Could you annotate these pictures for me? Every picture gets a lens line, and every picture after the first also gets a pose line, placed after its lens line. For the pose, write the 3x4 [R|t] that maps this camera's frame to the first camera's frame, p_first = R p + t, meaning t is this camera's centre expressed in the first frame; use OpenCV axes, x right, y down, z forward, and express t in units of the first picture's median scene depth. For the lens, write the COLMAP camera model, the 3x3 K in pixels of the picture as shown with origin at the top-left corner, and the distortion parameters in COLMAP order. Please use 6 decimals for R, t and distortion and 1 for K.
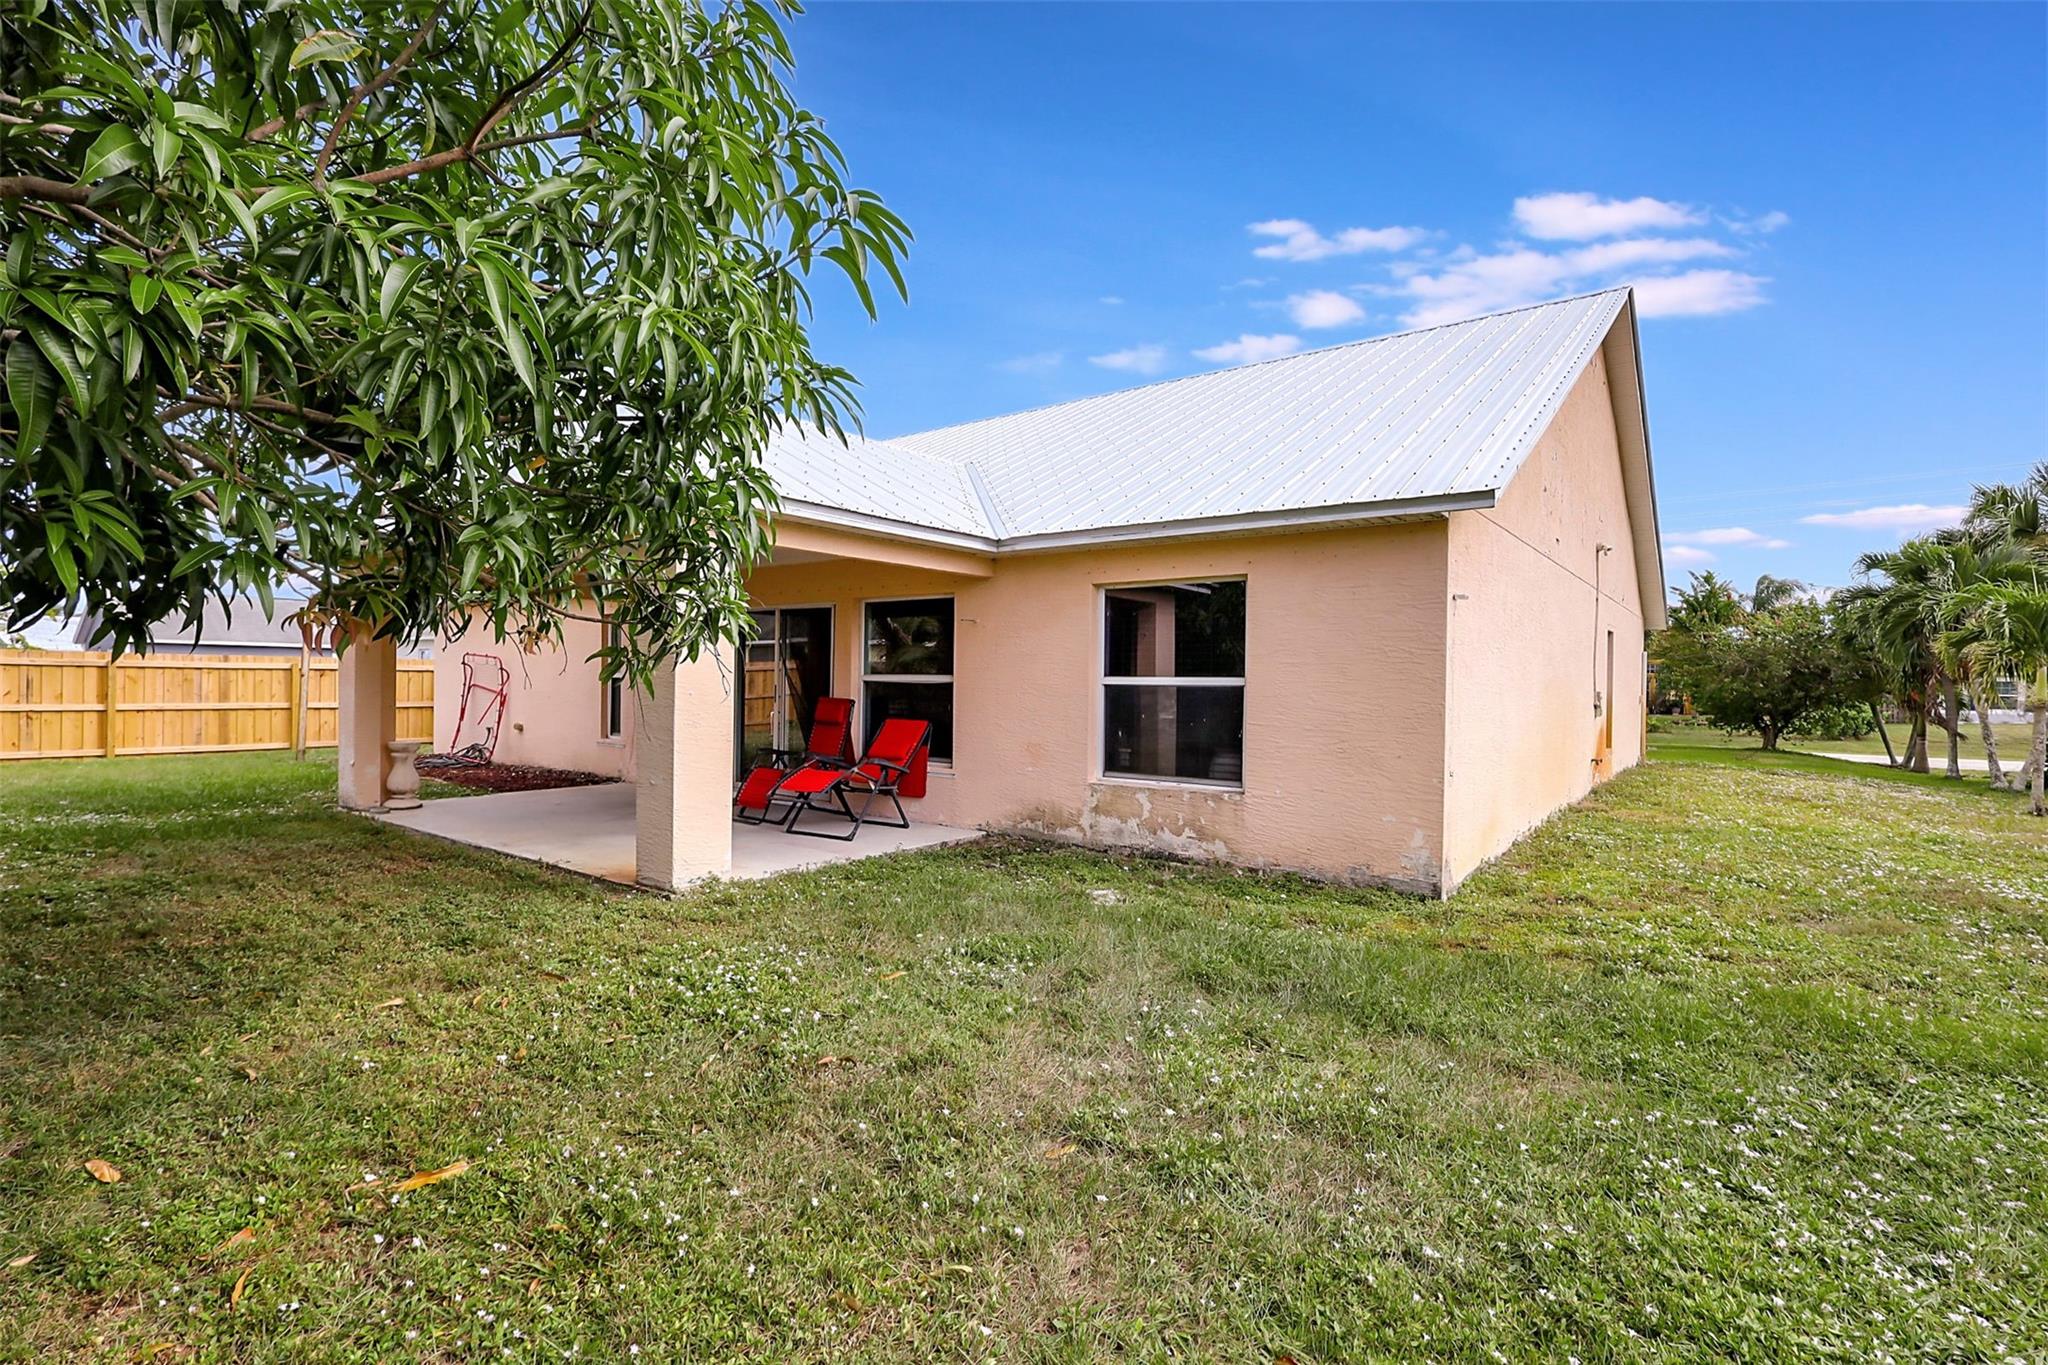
lens RADIAL K [[956.9, 0, 1025.6], [0, 956.9, 689.5], [0, 0, 1]] dist [0.000569, 0.000211]
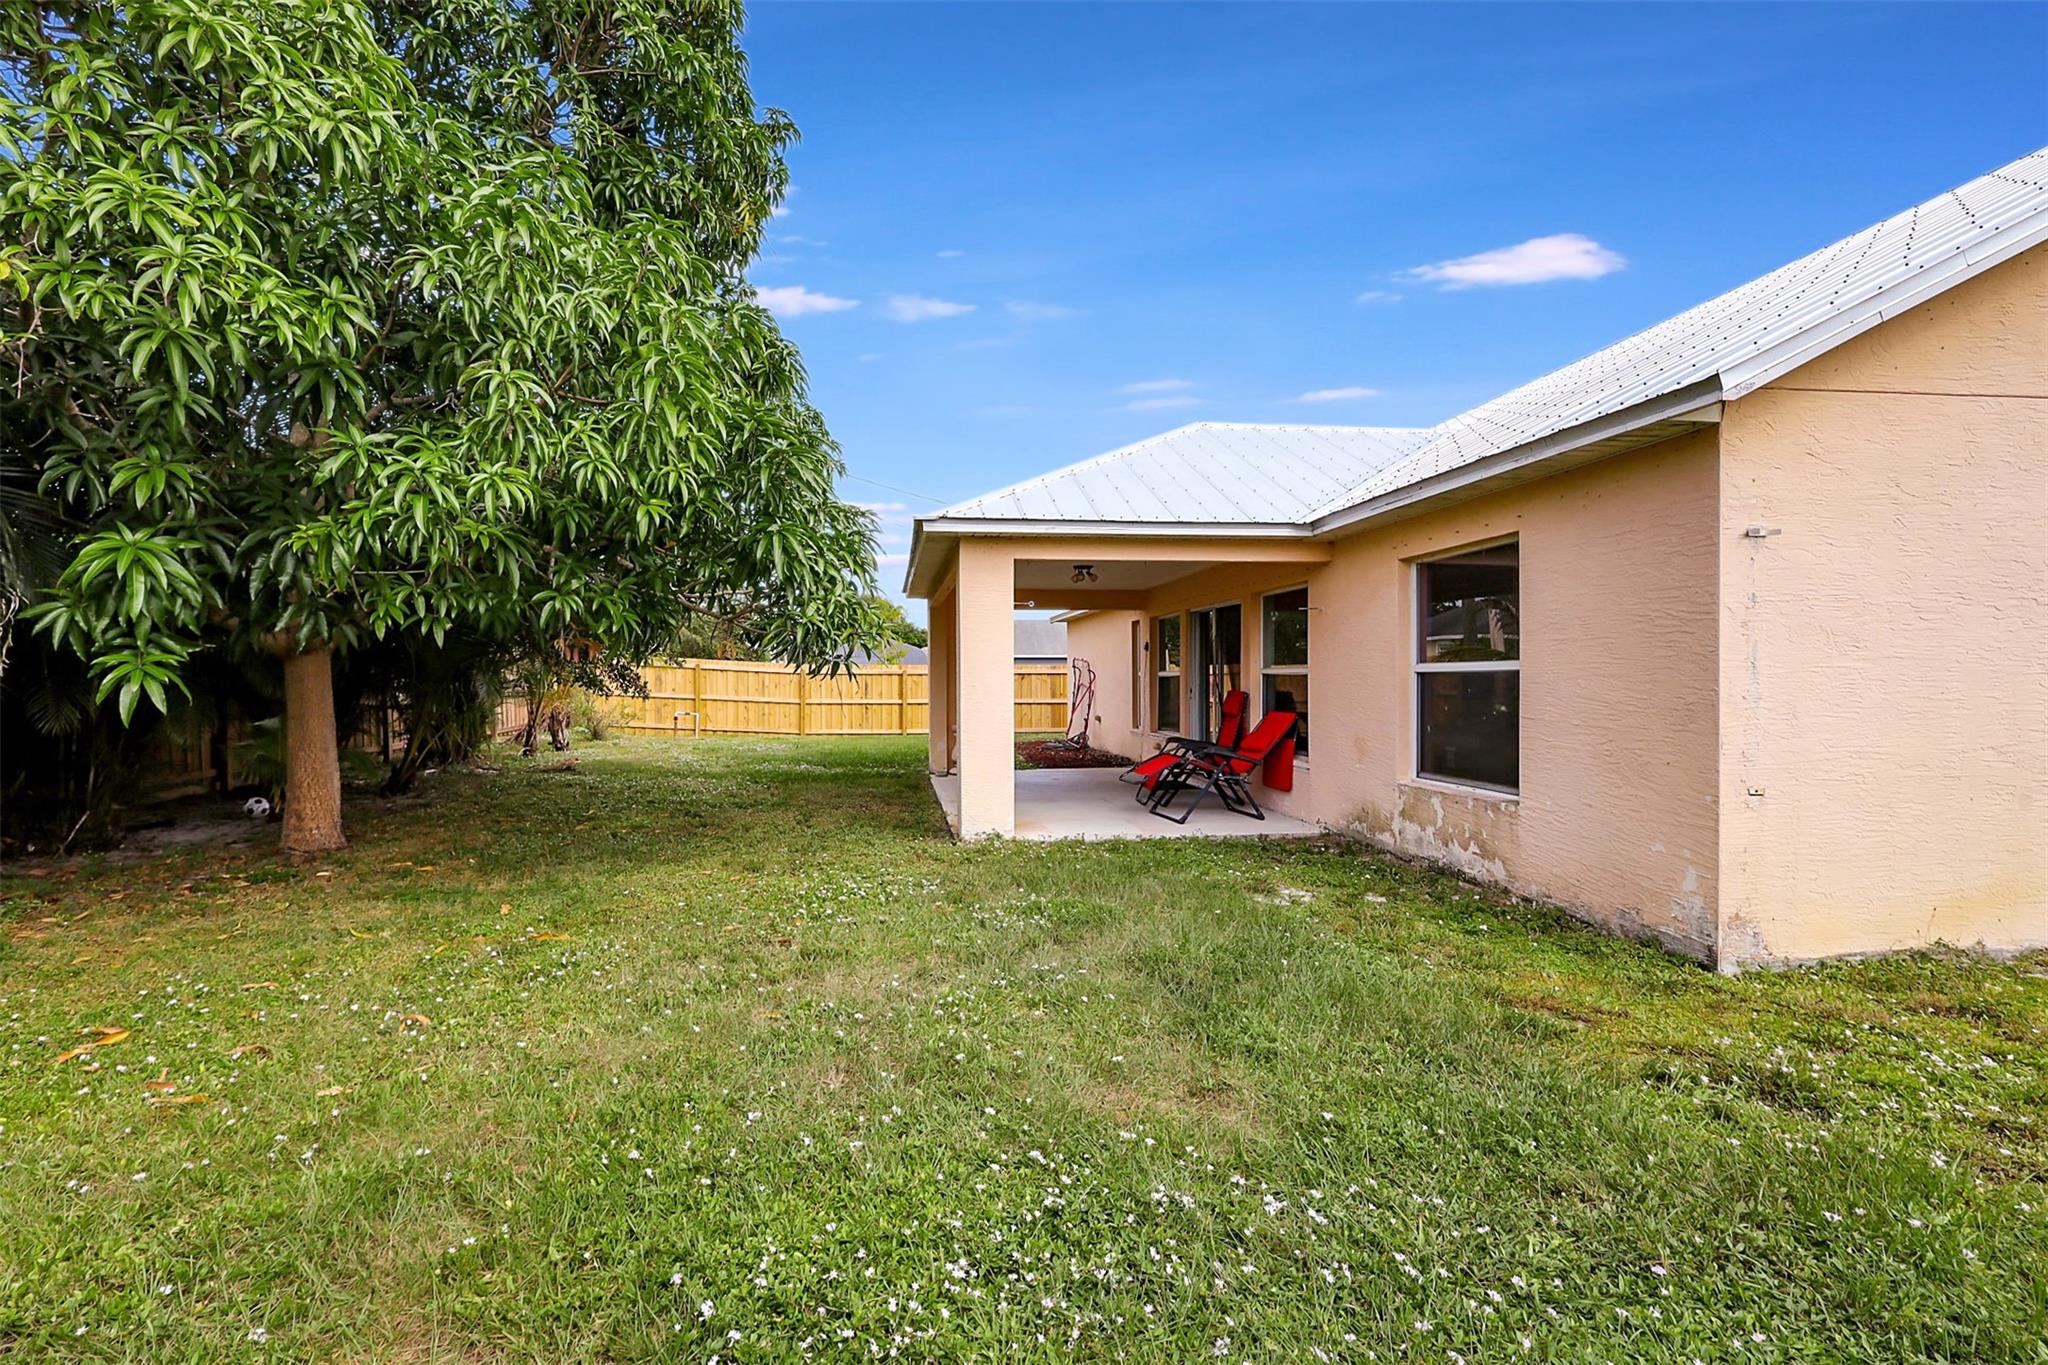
lens RADIAL K [[973.8, 0, 1019.9], [0, 973.8, 708.8], [0, 0, 1]] dist [0.000454, 0.000062]
pose [[0.680431, 0.002730, -0.732807, 0.500276], [0.009041, 0.999886, 0.012120, 0.014438], [0.732756, -0.014872, 0.680329, 0.129079]]
